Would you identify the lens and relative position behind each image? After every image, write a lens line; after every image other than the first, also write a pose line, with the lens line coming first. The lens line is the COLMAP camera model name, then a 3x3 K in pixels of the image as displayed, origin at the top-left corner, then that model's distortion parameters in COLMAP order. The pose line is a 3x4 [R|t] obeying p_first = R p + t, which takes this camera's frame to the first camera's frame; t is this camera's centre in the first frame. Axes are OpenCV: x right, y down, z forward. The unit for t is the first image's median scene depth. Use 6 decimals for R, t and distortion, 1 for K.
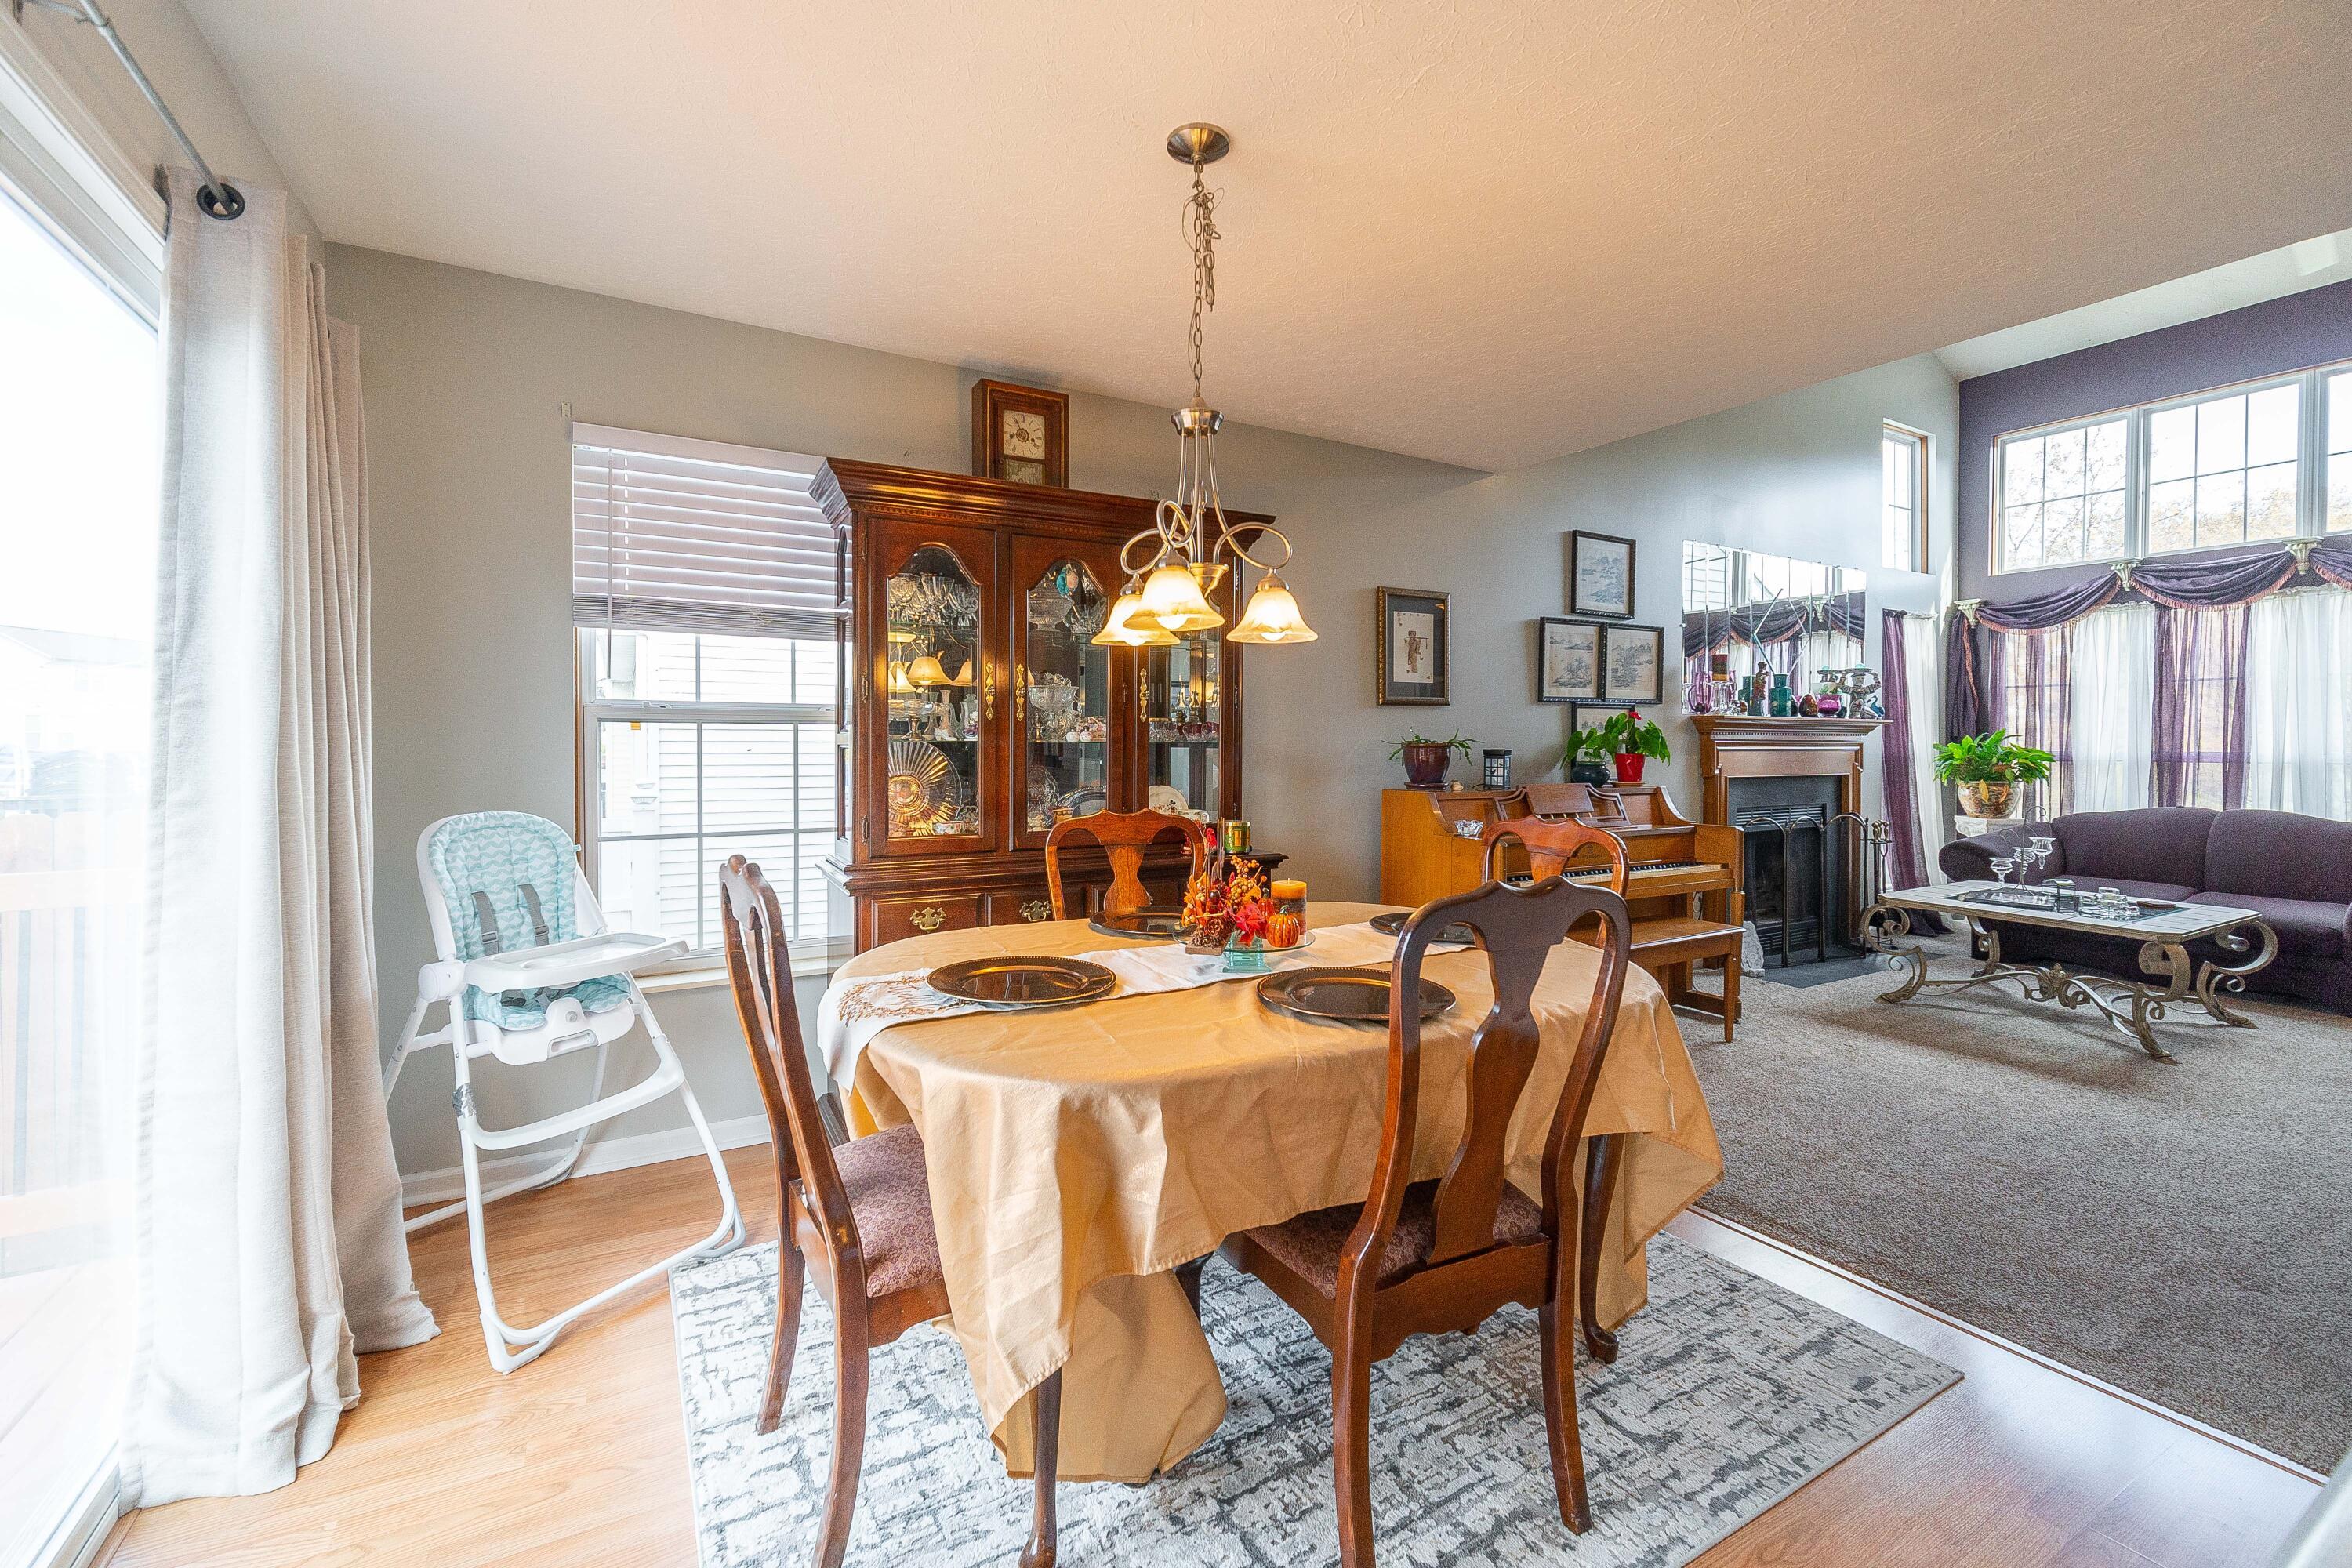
lens RADIAL K [[982.4, 0, 1169.0], [0, 982.4, 759.8], [0, 0, 1]] dist [-0.002625, -0.000723]
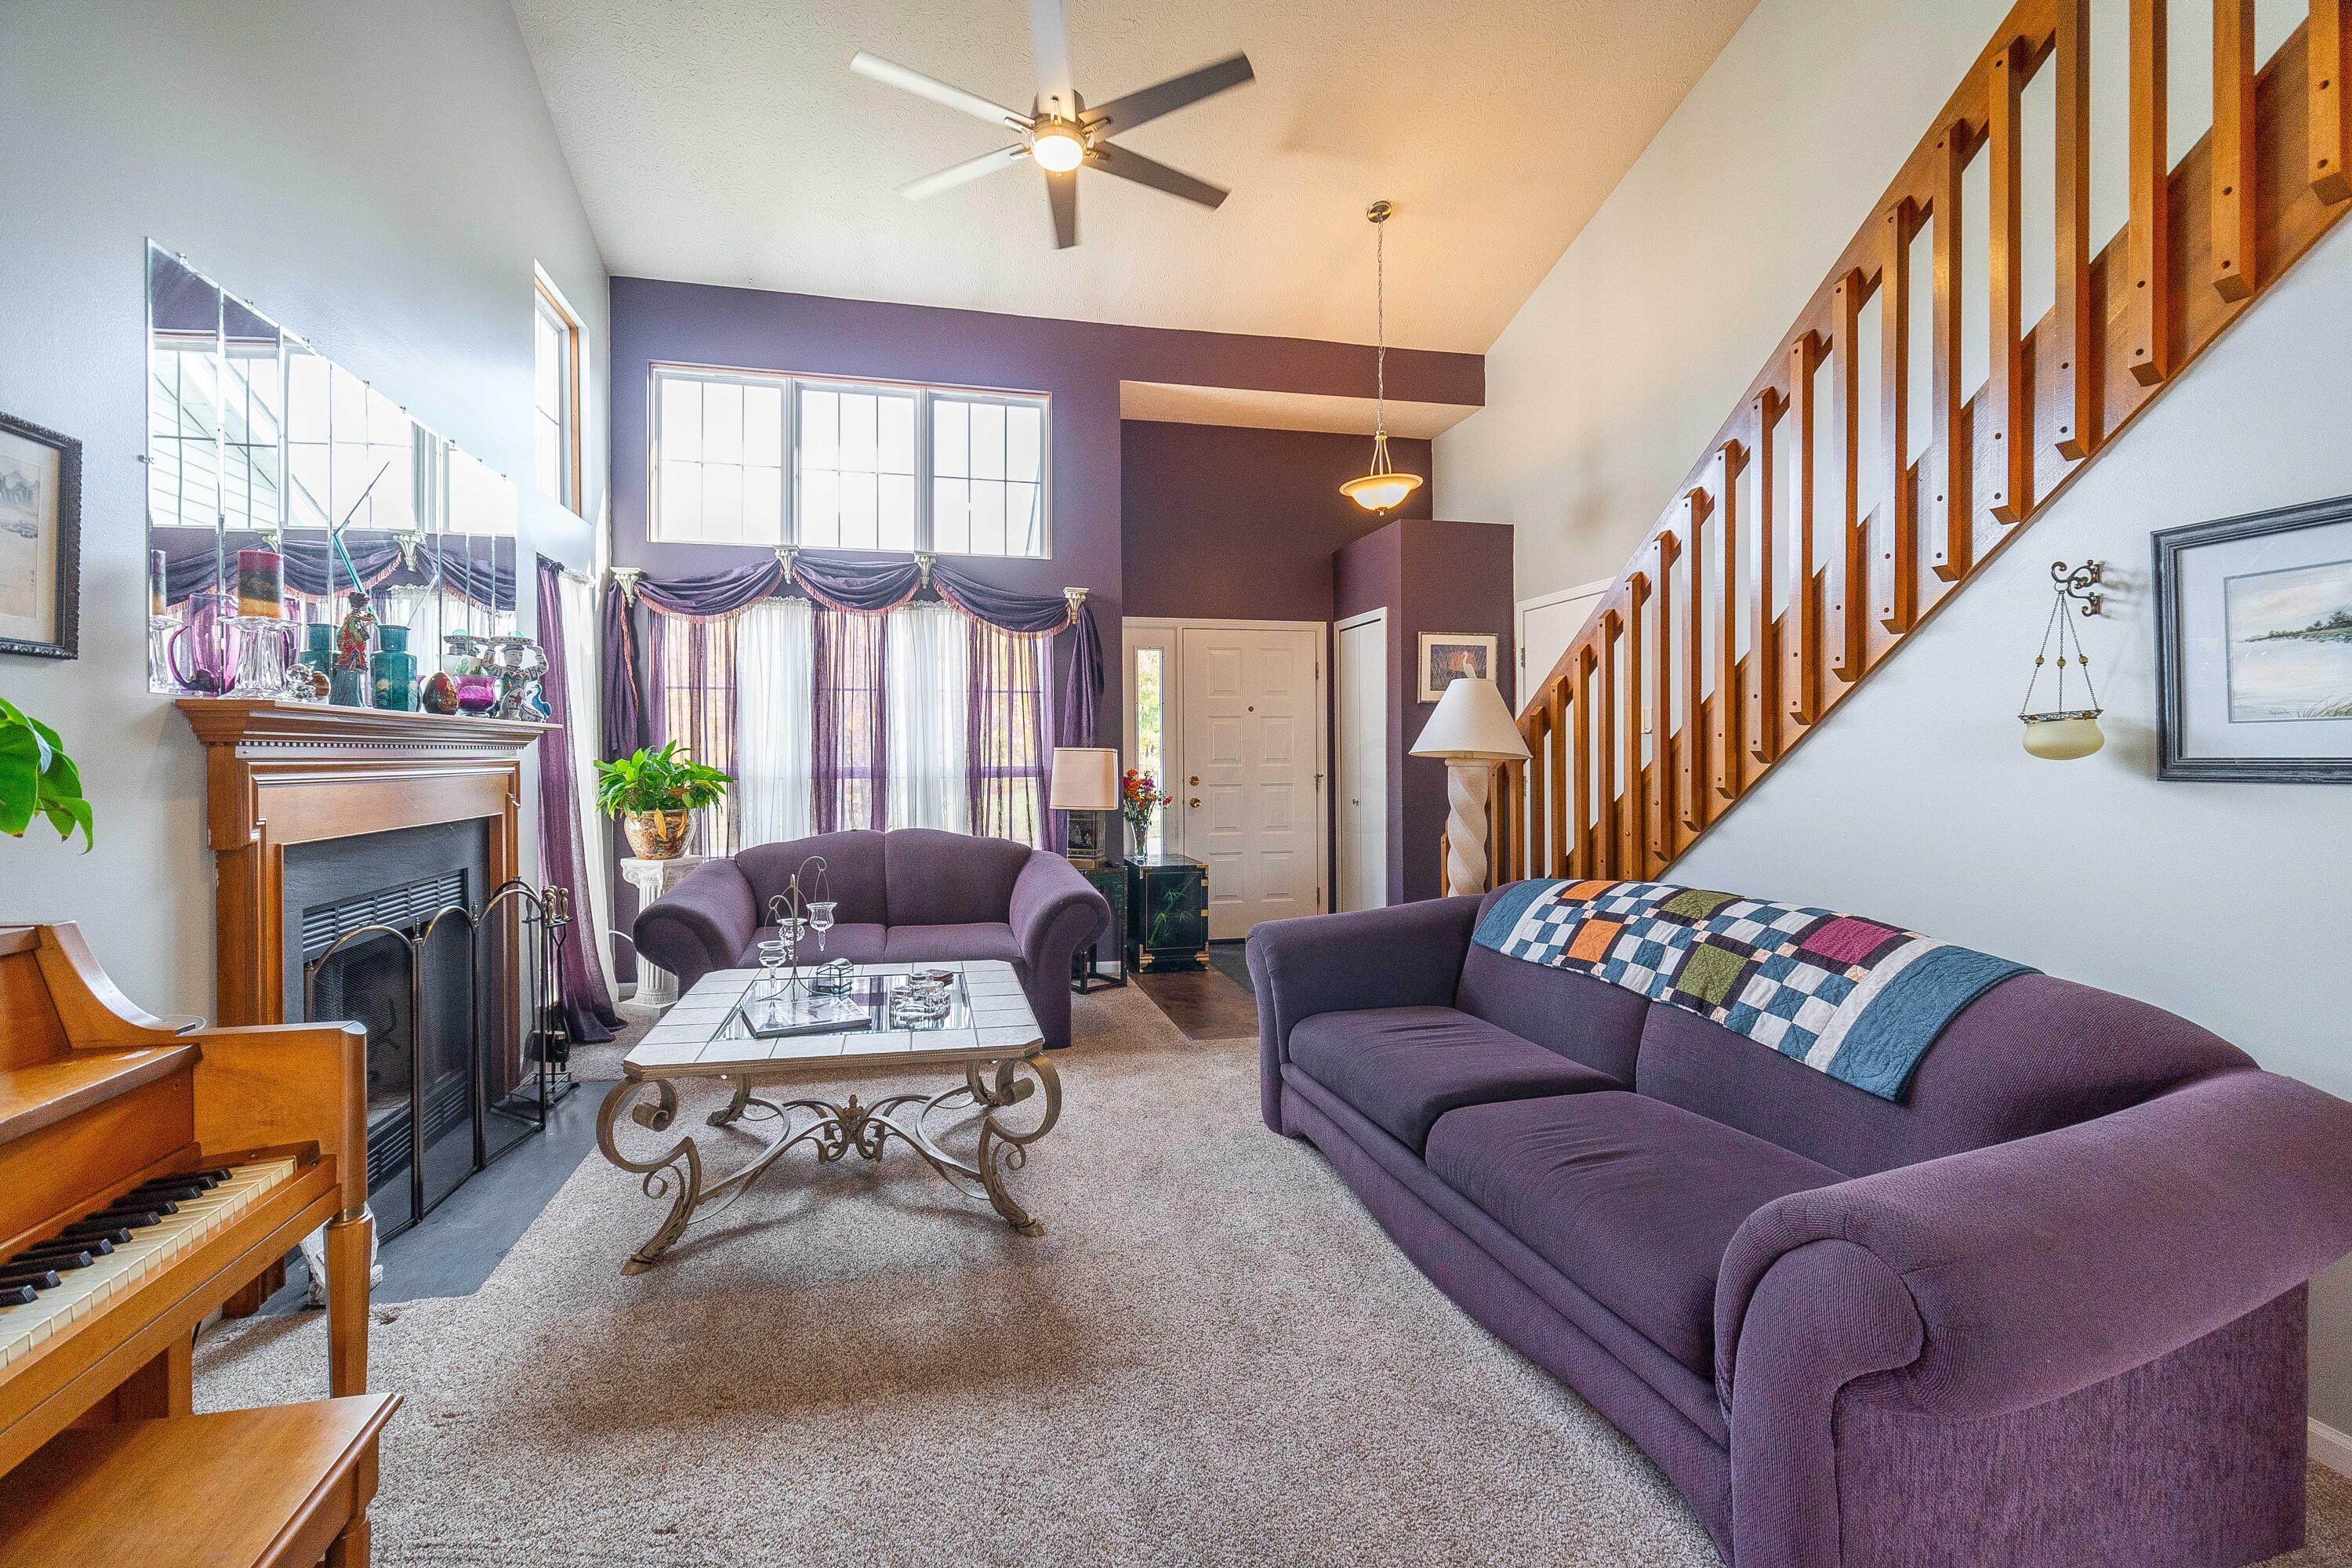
lens RADIAL K [[982.4, 0, 1111.2], [0, 982.4, 745.2], [0, 0, 1]] dist [-0.002625, -0.000723]
pose [[0.315040, 0.005825, 0.949060, 0.243182], [0.018371, 0.999756, -0.012234, -0.012624], [-0.948900, 0.021289, 0.314857, 0.457744]]
